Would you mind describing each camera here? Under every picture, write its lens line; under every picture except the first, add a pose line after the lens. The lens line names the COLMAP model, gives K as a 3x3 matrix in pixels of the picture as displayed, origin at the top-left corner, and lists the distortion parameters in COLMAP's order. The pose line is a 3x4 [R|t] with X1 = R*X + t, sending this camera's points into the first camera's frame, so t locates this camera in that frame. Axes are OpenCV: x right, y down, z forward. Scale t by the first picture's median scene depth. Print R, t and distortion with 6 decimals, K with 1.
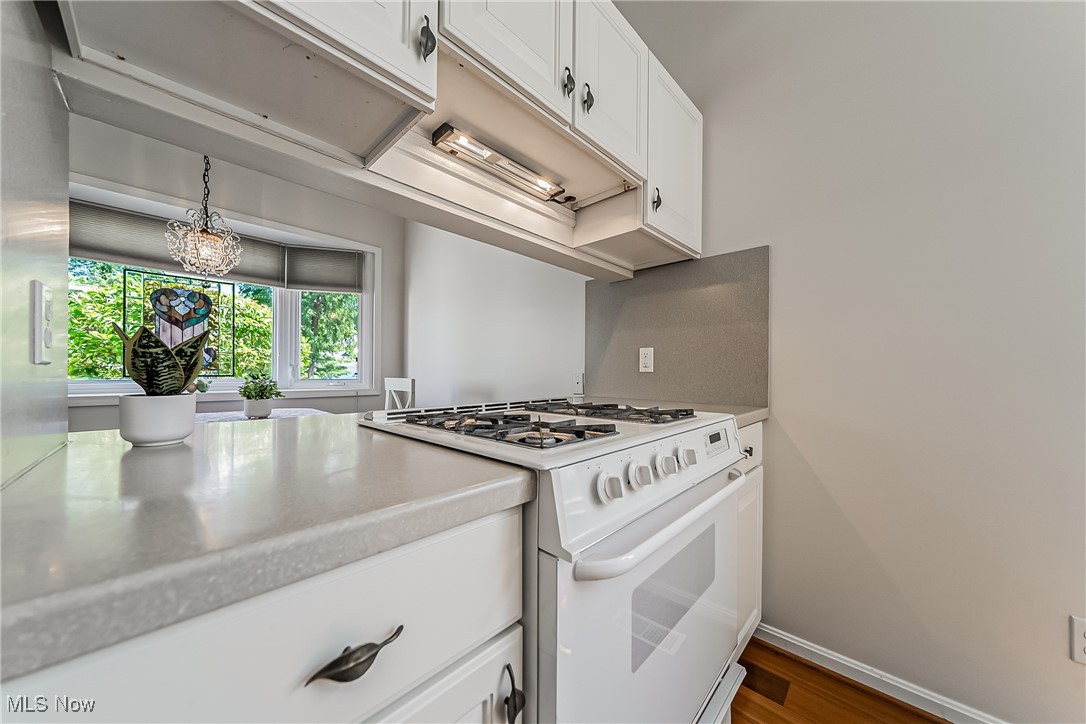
lens RADIAL K [[372.8, 0, 540.3], [0, 372.8, 364.6], [0, 0, 1]] dist [-0.000343, -0.000092]
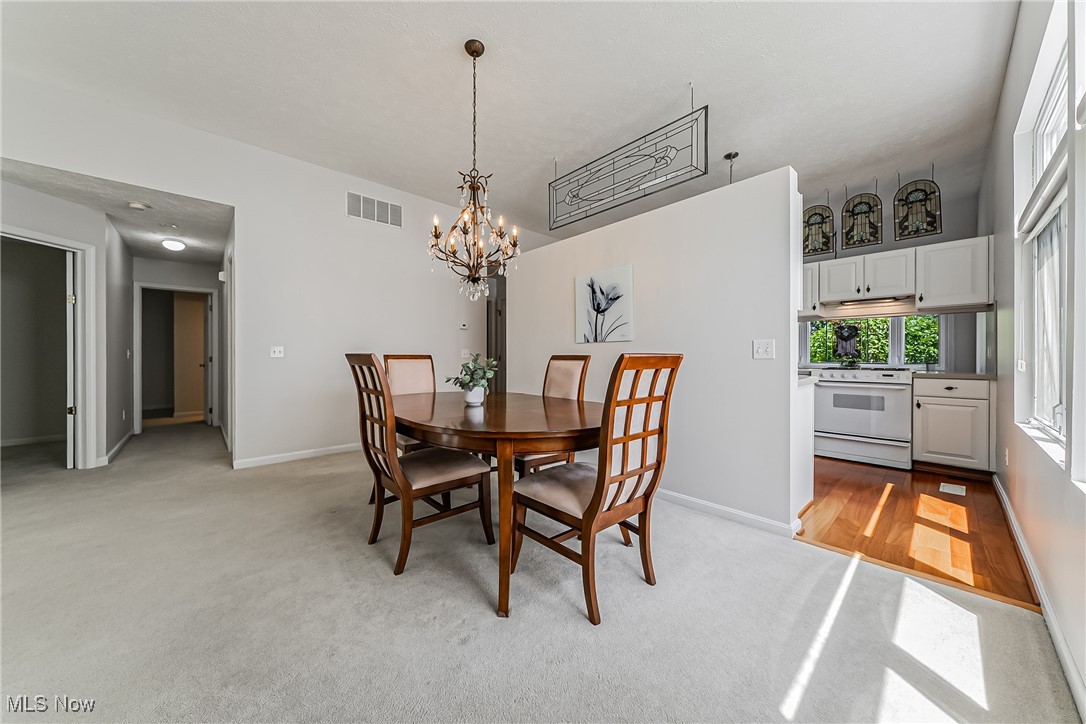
lens RADIAL K [[366.6, 0, 547.5], [0, 366.6, 358.3], [0, 0, 1]] dist [0.000319, -0.000040]
pose [[-0.068154, -0.002324, -0.997672, 1.561171], [0.010762, 0.999937, -0.003065, -0.002066], [0.997617, -0.010946, -0.068124, -0.786719]]
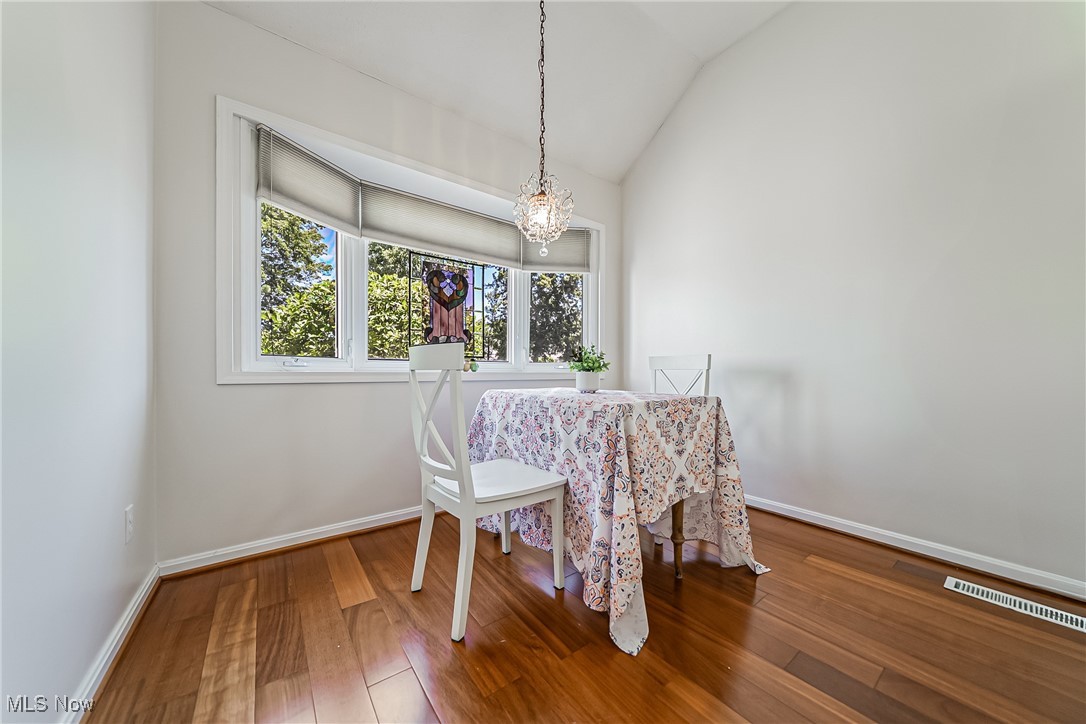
lens RADIAL K [[372.8, 0, 540.3], [0, 372.8, 364.6], [0, 0, 1]] dist [-0.000343, -0.000092]
pose [[0.985713, -0.007943, -0.168243, -0.541542], [0.008362, 0.999963, 0.001782, 0.052235], [0.168223, -0.003163, 0.985744, 0.040994]]
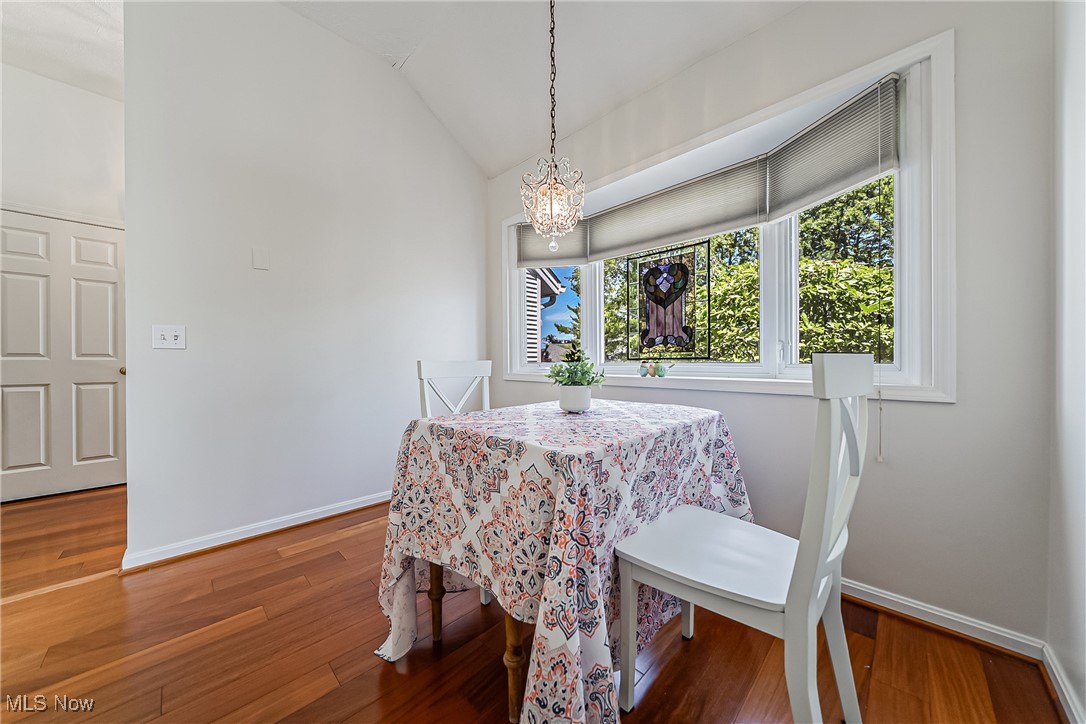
lens RADIAL K [[368.3, 0, 543.0], [0, 368.3, 362.0], [0, 0, 1]] dist [0.000189, 0.000020]
pose [[-0.018623, -0.007861, -0.999796, -0.051511], [0.021663, 0.999731, -0.008264, 0.038586], [0.999592, -0.021812, -0.018448, 0.709815]]
